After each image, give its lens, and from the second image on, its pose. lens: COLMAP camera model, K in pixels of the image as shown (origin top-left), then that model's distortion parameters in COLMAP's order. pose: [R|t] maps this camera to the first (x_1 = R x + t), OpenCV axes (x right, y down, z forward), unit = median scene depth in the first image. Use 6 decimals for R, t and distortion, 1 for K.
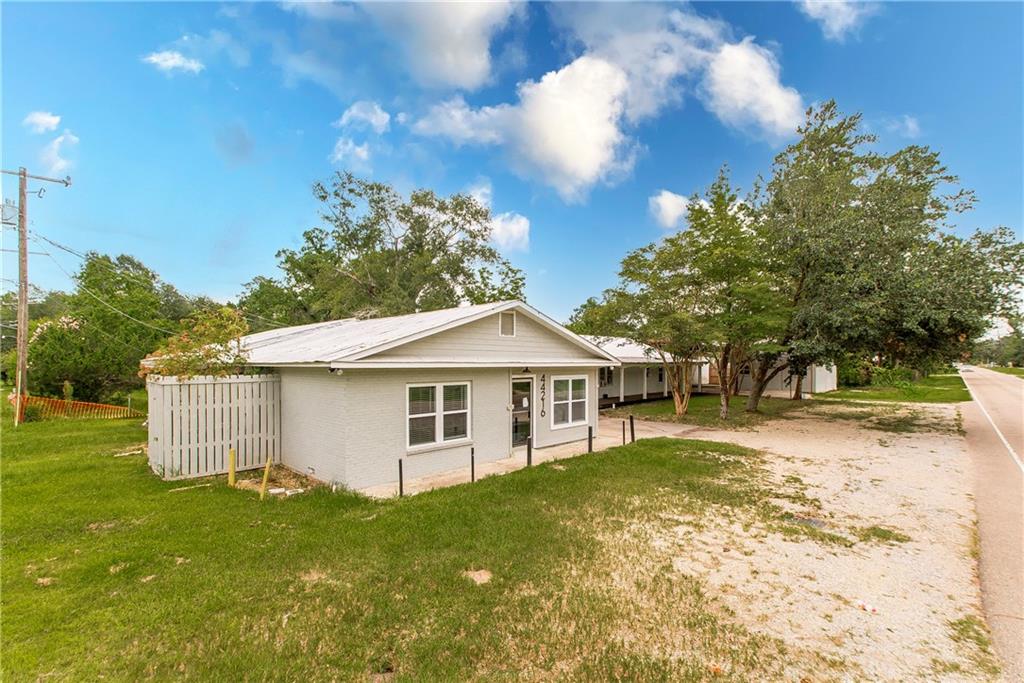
lens RADIAL K [[448.0, 0, 547.8], [0, 448.0, 365.3], [0, 0, 1]] dist [0.011884, -0.002995]
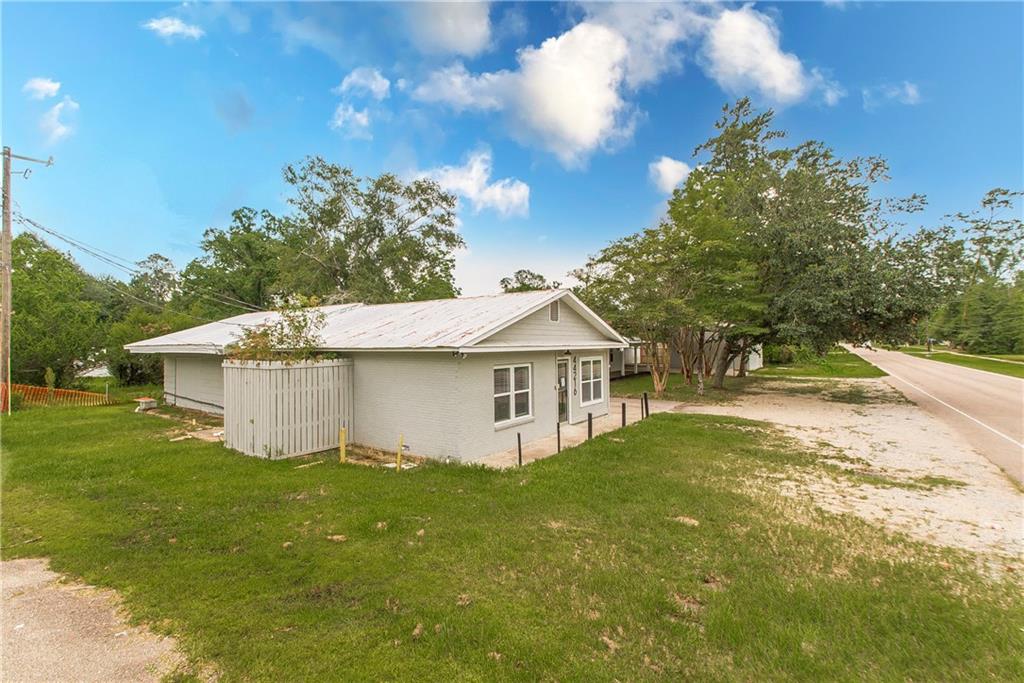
lens RADIAL K [[448.0, 0, 508.4], [0, 448.0, 339.4], [0, 0, 1]] dist [0.011884, -0.002995]
pose [[0.996056, -0.006623, 0.088482, -0.261069], [0.008017, 0.999849, -0.015404, -0.004850], [-0.088366, 0.016053, 0.995959, -0.069399]]
